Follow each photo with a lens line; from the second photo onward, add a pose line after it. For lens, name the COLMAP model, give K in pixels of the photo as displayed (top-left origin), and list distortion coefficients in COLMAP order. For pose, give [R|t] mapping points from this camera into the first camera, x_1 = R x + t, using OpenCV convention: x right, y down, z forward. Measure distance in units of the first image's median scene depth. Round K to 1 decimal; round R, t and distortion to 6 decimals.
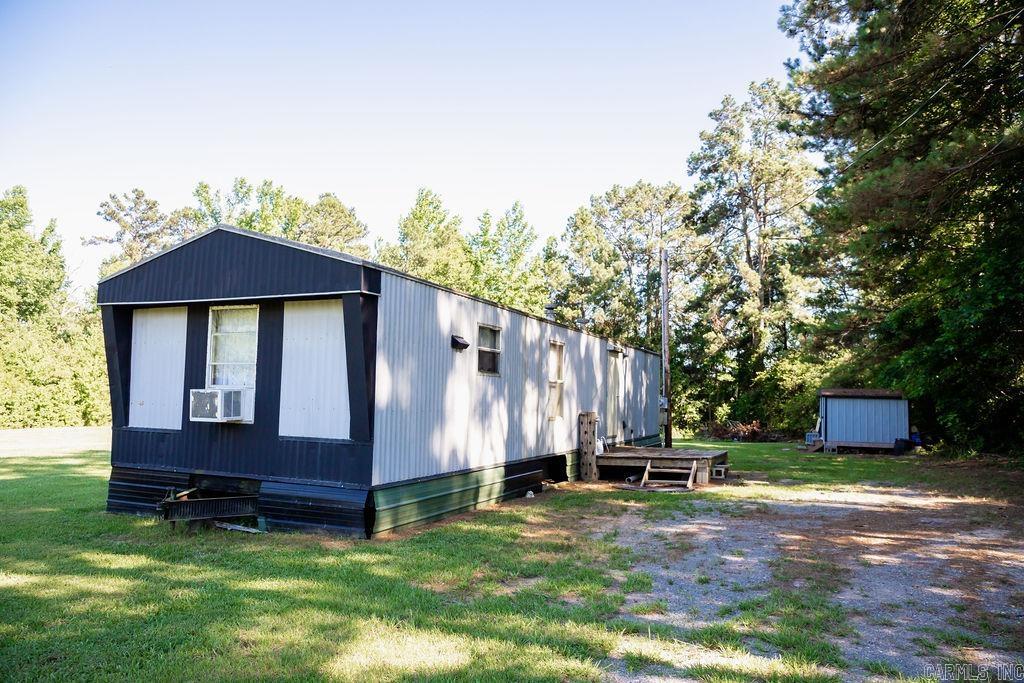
lens RADIAL K [[697.4, 0, 516.5], [0, 697.4, 345.7], [0, 0, 1]] dist [-0.069423, 0.017817]
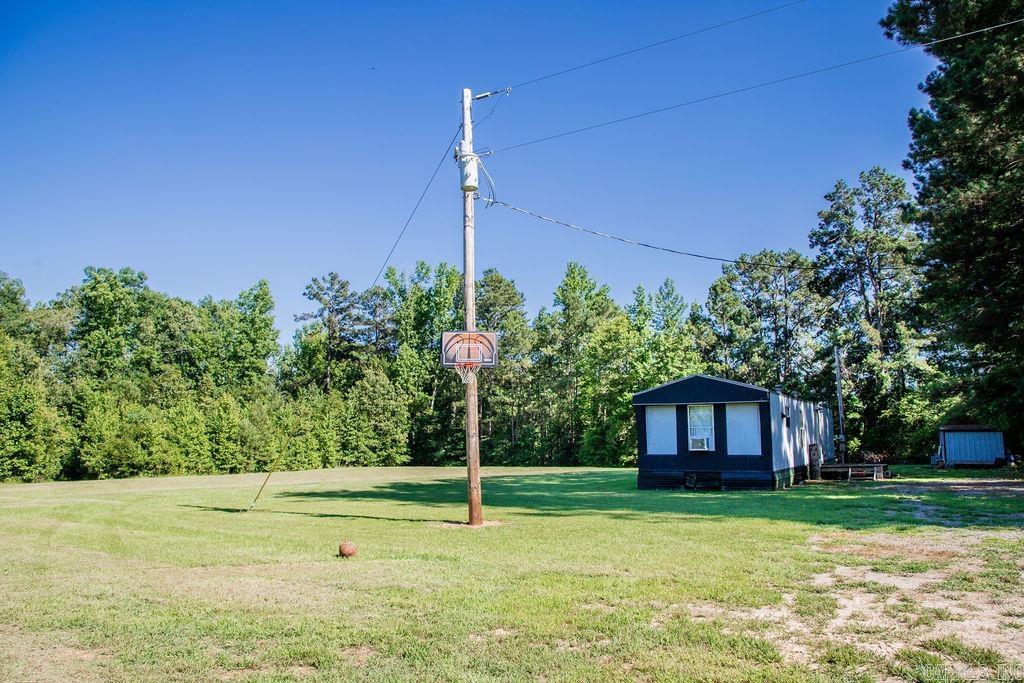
lens RADIAL K [[697.4, 0, 504.6], [0, 697.4, 337.5], [0, 0, 1]] dist [-0.069423, 0.017817]
pose [[0.988727, -0.042107, -0.143685, -0.119217], [0.032093, 0.996938, -0.071312, -0.023540], [0.146248, 0.065897, 0.987051, -0.266284]]
